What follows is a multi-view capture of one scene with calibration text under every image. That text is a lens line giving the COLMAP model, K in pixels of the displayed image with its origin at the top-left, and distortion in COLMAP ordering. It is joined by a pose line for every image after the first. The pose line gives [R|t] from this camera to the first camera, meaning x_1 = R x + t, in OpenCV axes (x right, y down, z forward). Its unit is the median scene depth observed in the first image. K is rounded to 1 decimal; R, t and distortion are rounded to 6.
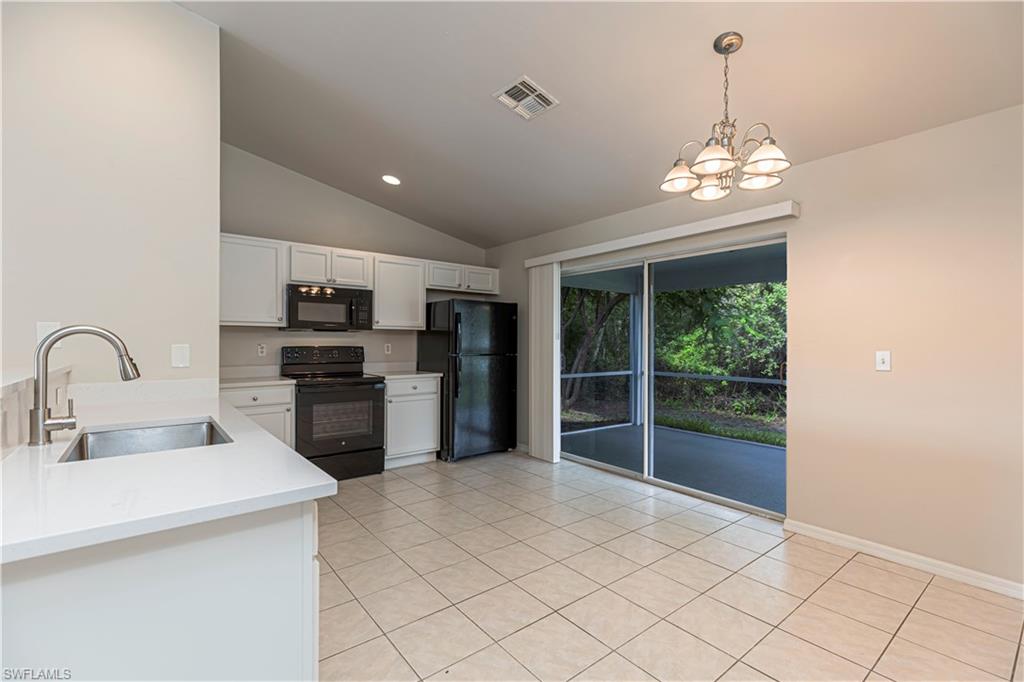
lens RADIAL K [[457.0, 0, 516.4], [0, 457.0, 342.6], [0, 0, 1]] dist [0.002099, 0.000817]
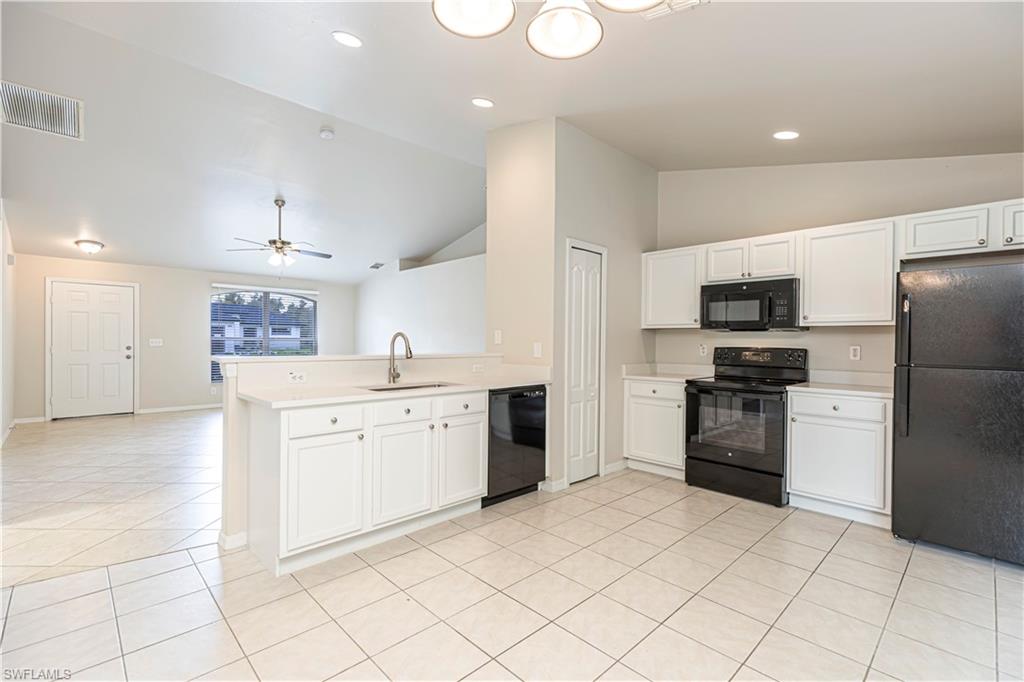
lens RADIAL K [[457.0, 0, 516.4], [0, 457.0, 342.6], [0, 0, 1]] dist [0.002099, 0.000817]
pose [[0.096535, 0.002656, -0.995326, 0.451330], [-0.009726, 0.999951, 0.001725, 0.001232], [0.995282, 0.009514, 0.096556, 0.460723]]
